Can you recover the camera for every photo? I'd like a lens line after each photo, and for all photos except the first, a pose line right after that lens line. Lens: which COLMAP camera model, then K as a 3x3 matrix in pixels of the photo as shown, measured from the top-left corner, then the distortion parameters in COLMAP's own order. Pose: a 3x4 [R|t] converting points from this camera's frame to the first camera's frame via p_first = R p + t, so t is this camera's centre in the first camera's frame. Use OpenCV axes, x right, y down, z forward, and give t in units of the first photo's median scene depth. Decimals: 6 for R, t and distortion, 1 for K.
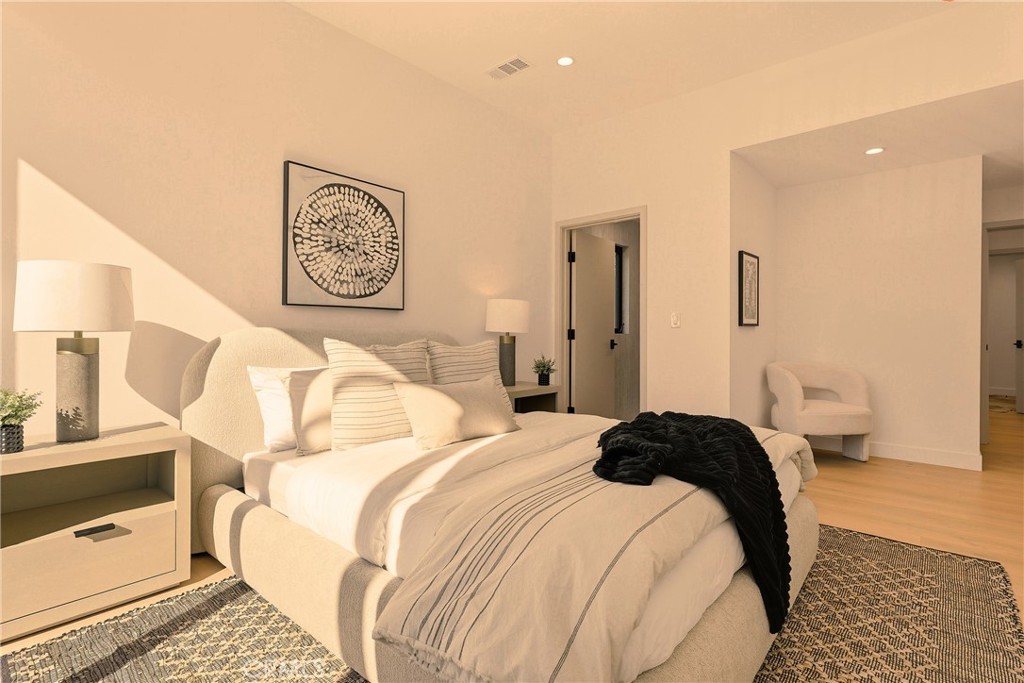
lens RADIAL K [[485.1, 0, 514.0], [0, 485.1, 329.3], [0, 0, 1]] dist [-0.000043, -0.000051]
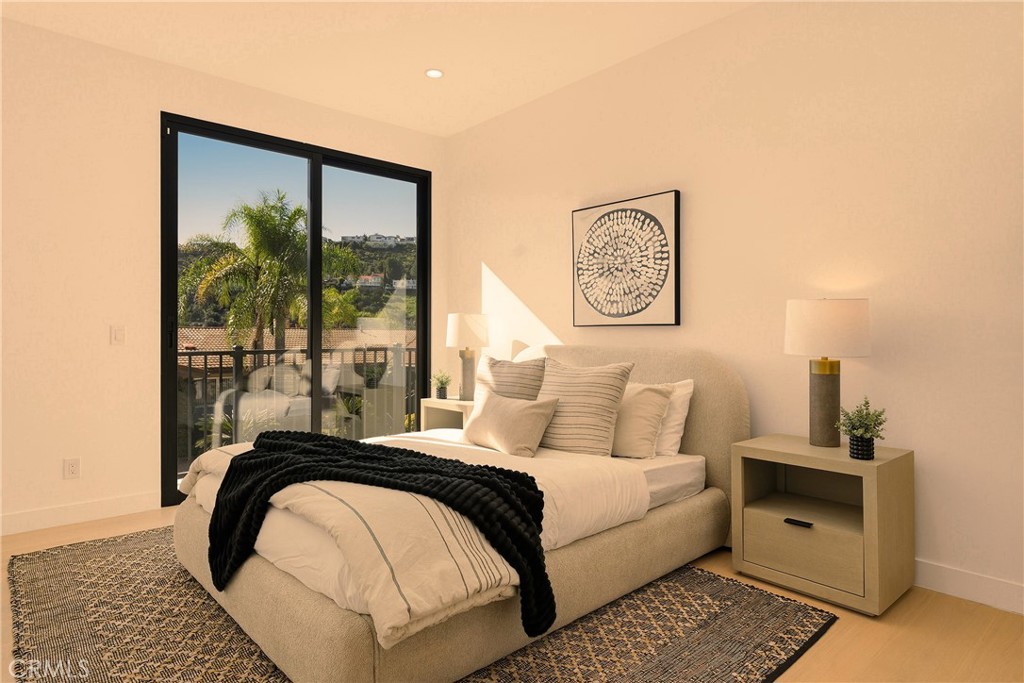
lens RADIAL K [[585.6, 0, 512.0], [0, 585.6, 341.5], [0, 0, 1]] dist [0.000283, 0.000023]
pose [[-0.113406, 0.000958, -0.993548, 0.927624], [-0.000103, 1.000000, 0.000976, -0.012229], [0.993549, 0.000213, -0.113406, 0.900073]]
